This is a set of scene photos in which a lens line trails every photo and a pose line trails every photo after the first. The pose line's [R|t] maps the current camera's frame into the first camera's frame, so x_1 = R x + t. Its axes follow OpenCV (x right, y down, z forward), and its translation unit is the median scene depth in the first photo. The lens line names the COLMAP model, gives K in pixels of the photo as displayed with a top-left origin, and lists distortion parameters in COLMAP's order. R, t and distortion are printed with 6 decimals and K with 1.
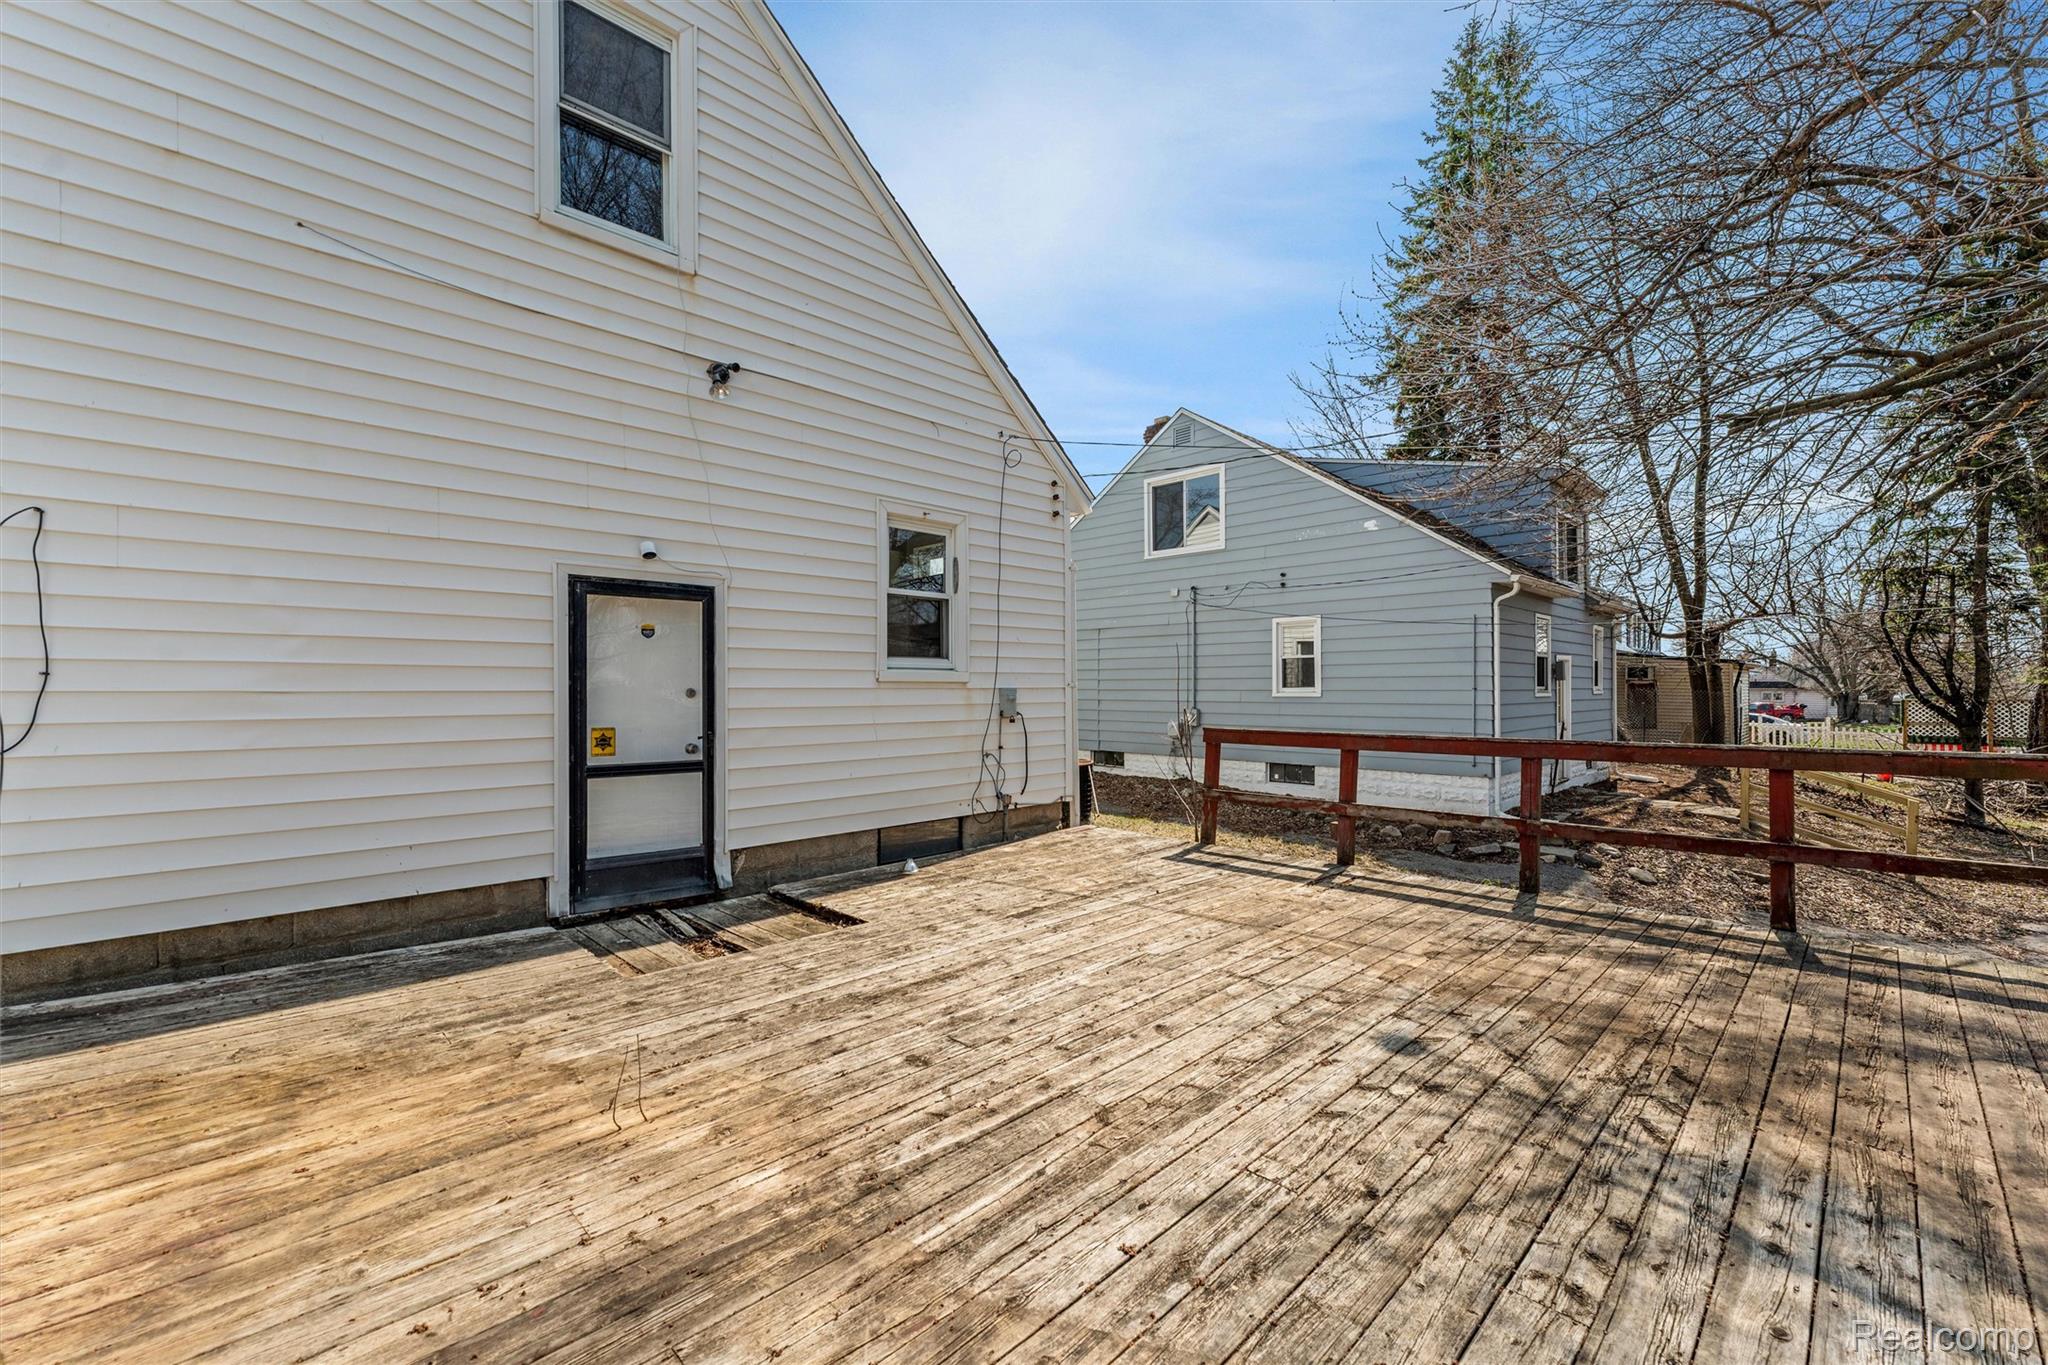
lens RADIAL K [[808.9, 0, 1018.3], [0, 808.9, 693.8], [0, 0, 1]] dist [-0.000364, -0.000517]
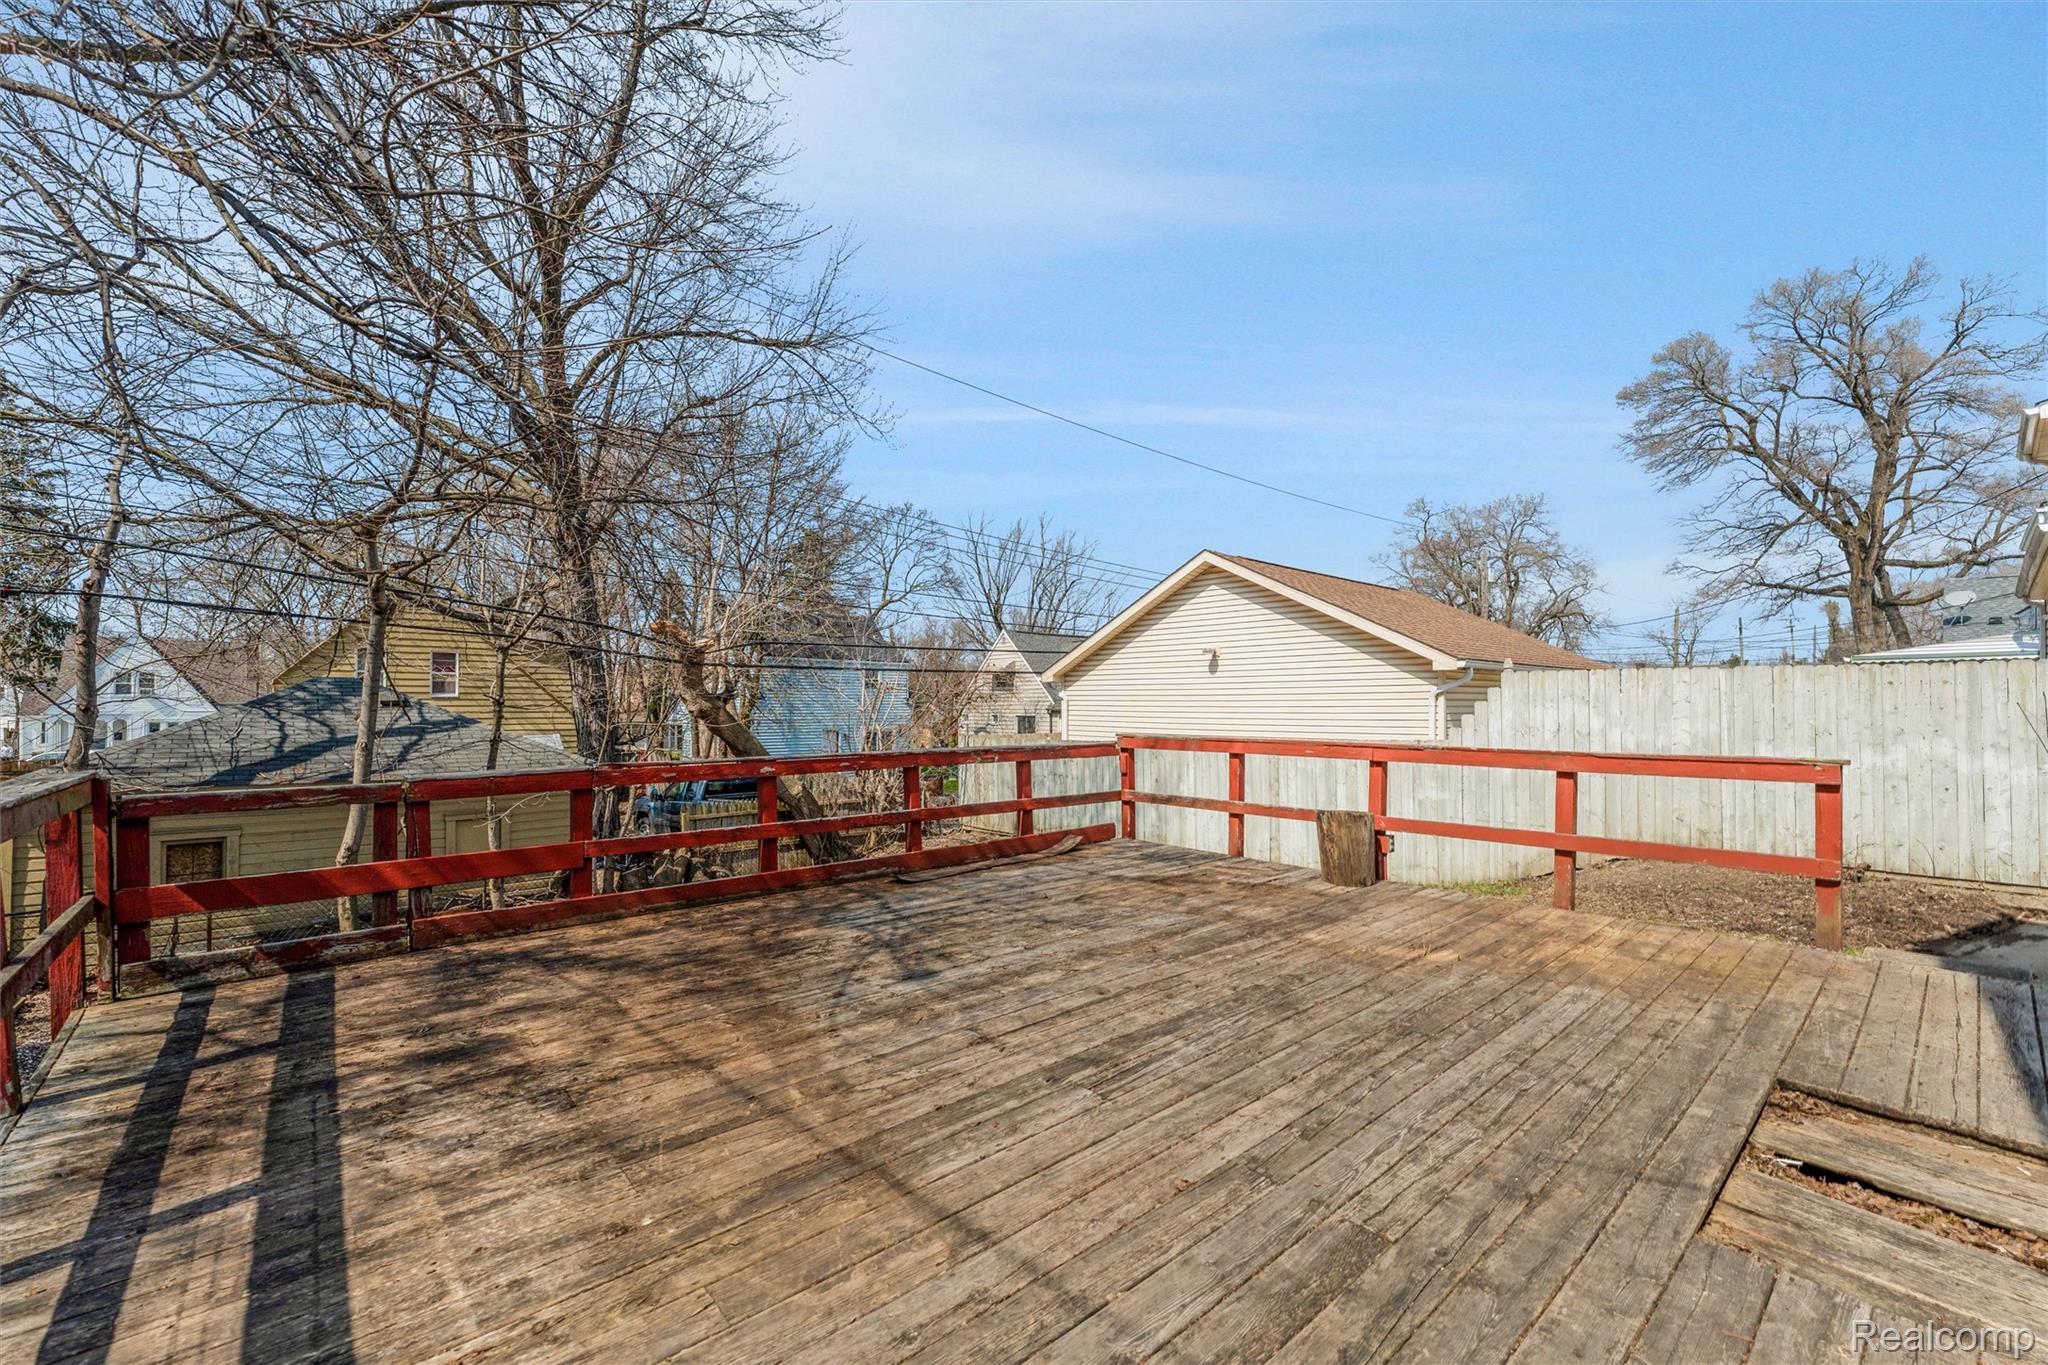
lens RADIAL K [[817.3, 0, 1024.4], [0, 817.3, 718.6], [0, 0, 1]] dist [-0.002017, -0.000085]
pose [[-0.999049, 0.002938, 0.043505, 0.162422], [0.004169, 0.999592, 0.028247, -0.010956], [-0.043404, 0.028402, -0.998654, 1.482582]]
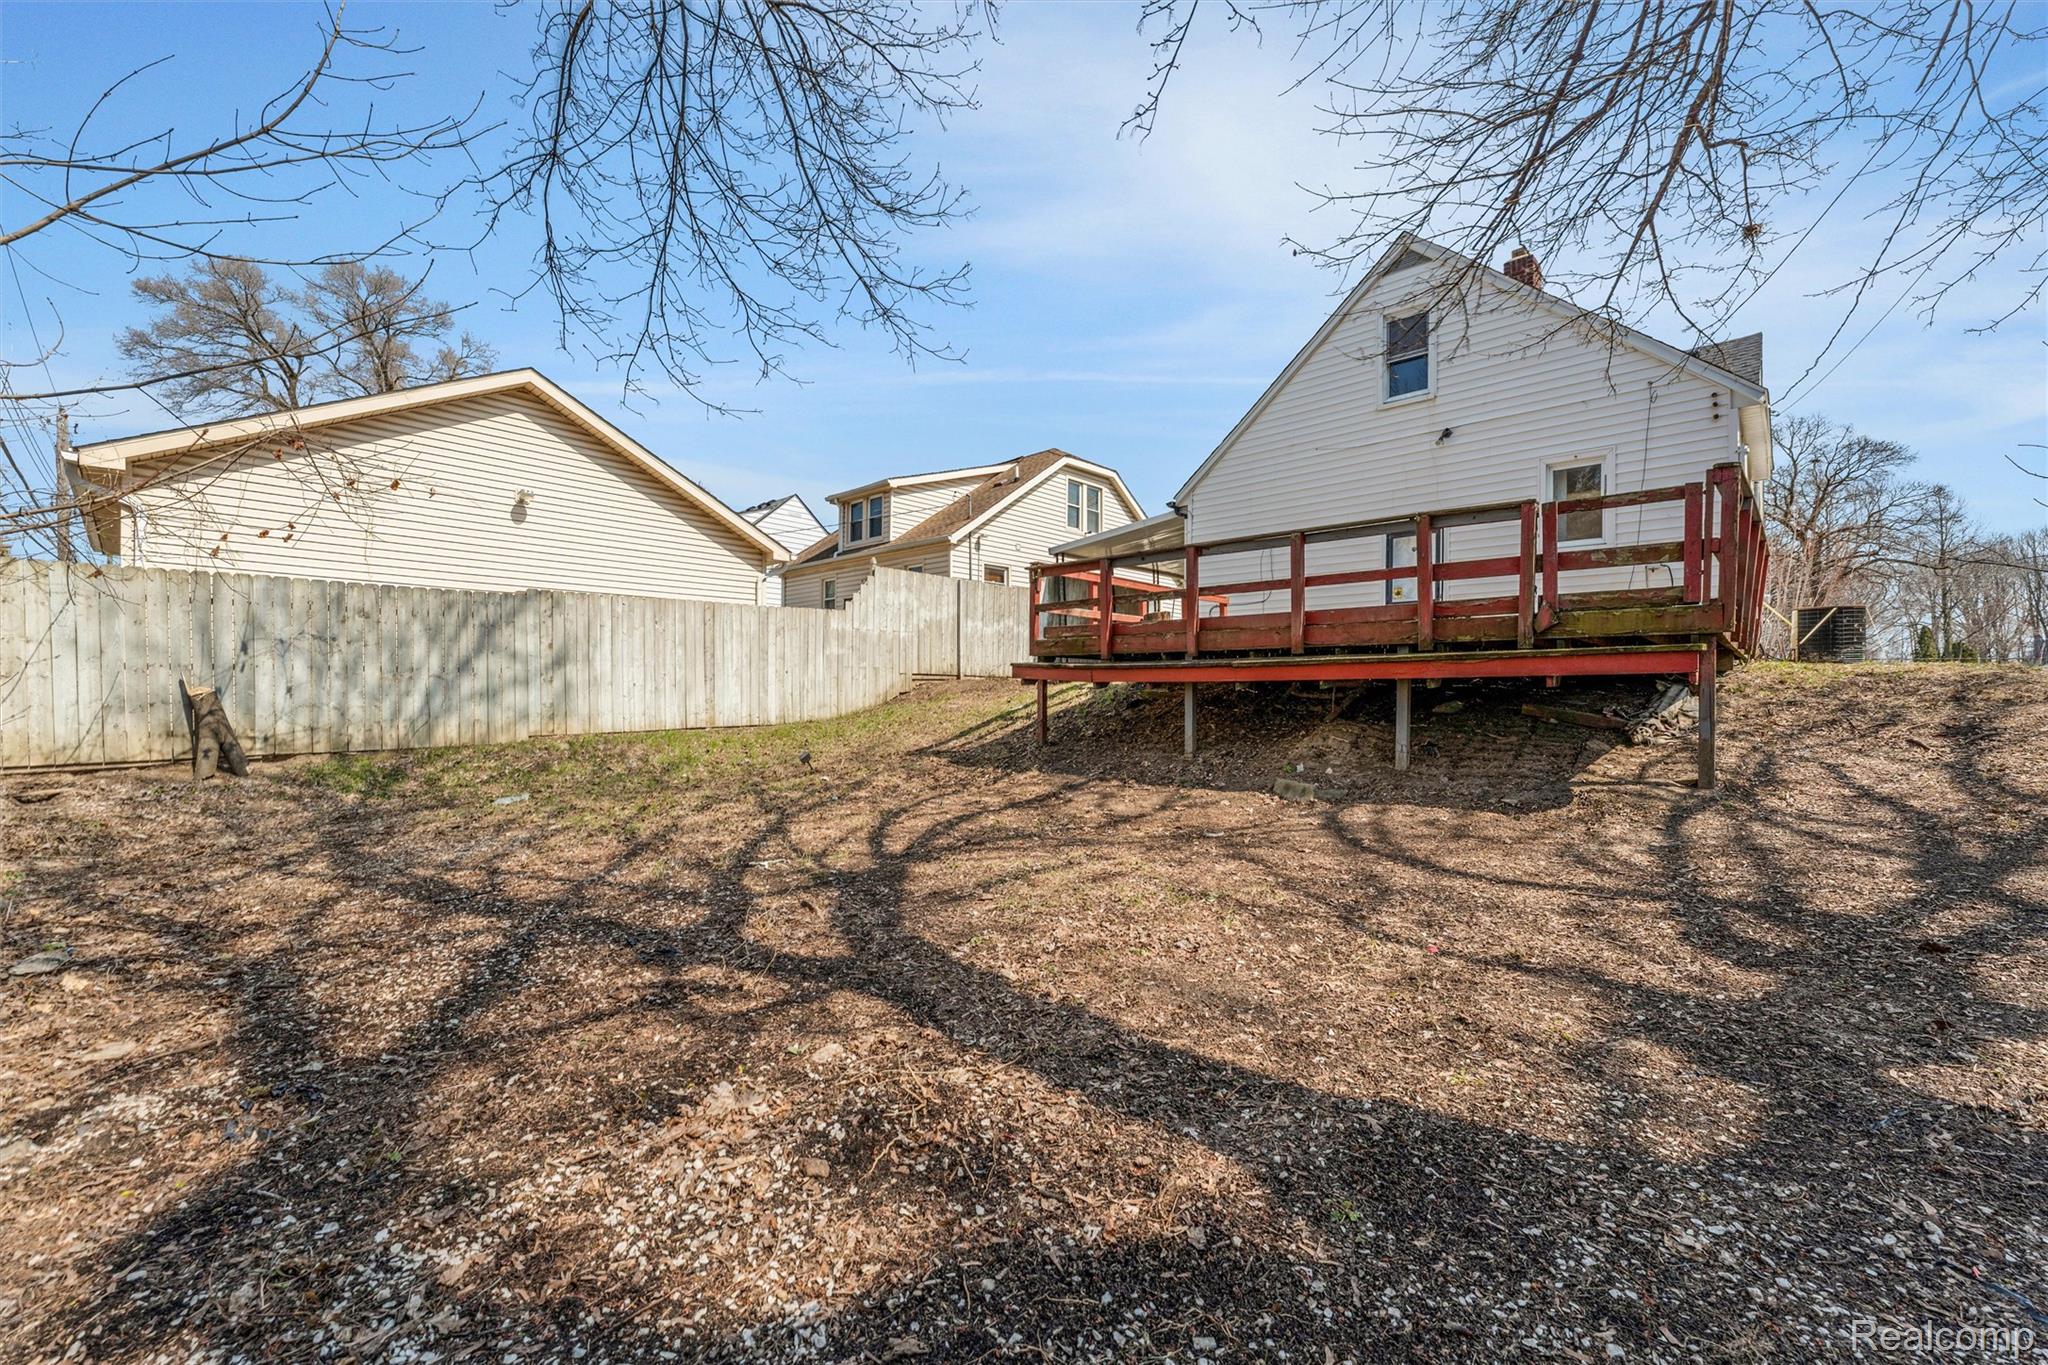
lens RADIAL K [[838.9, 0, 1019.0], [0, 838.9, 688.6], [0, 0, 1]] dist [0.000093, -0.000196]
pose [[0.055796, -0.005898, -0.998425, 2.325612], [-0.012215, 0.999904, -0.006589, 0.435789], [0.998367, 0.012564, 0.055719, -0.415777]]
